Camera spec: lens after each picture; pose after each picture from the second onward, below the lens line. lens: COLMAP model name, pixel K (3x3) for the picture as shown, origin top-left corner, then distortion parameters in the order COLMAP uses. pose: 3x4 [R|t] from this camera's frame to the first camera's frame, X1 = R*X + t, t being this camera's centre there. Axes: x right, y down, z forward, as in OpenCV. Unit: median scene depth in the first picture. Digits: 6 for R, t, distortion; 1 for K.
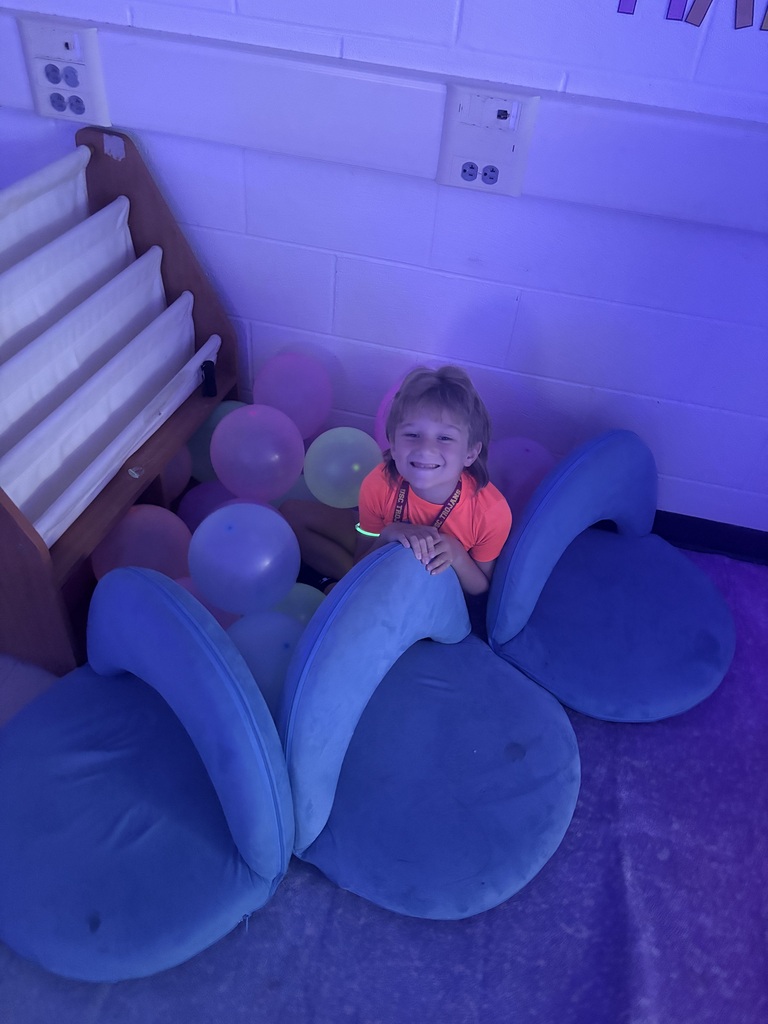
lens RADIAL K [[752.2, 0, 384.0], [0, 752.2, 512.0], [0, 0, 1]] dist [0.034327, -0.053621]
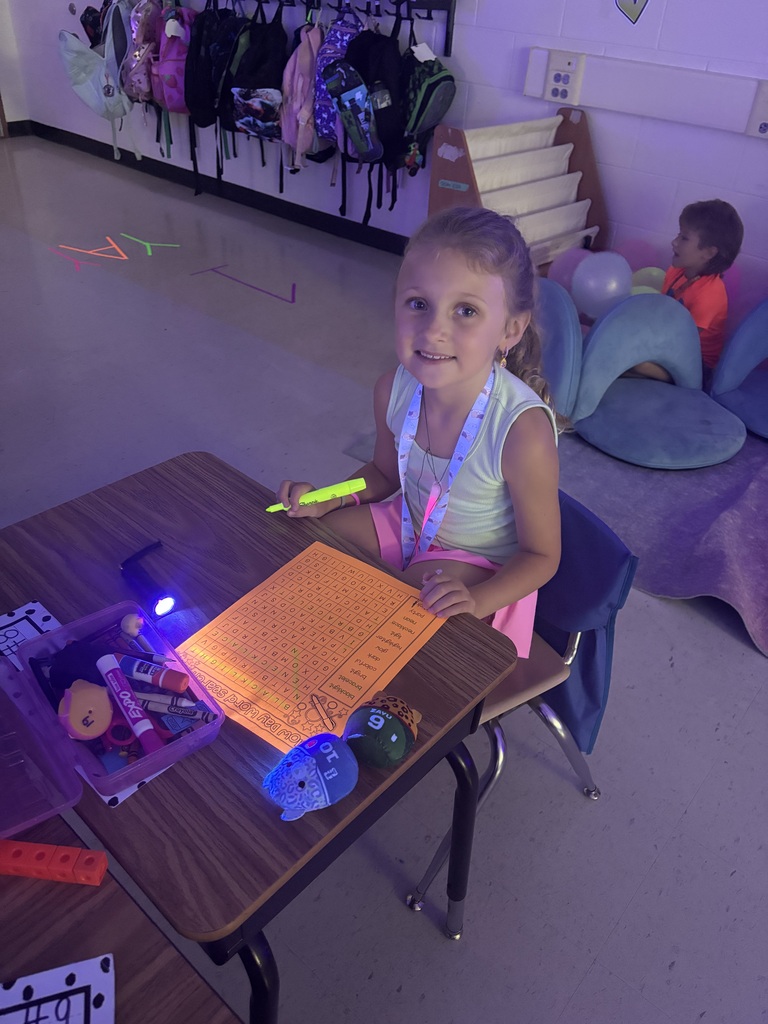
lens RADIAL K [[752.2, 0, 384.0], [0, 752.2, 512.0], [0, 0, 1]] dist [0.034327, -0.053621]
pose [[0.881675, 0.246922, -0.402092, 0.254797], [-0.301399, 0.950362, -0.077272, 0.820354], [0.363053, 0.189320, 0.912333, -0.800043]]
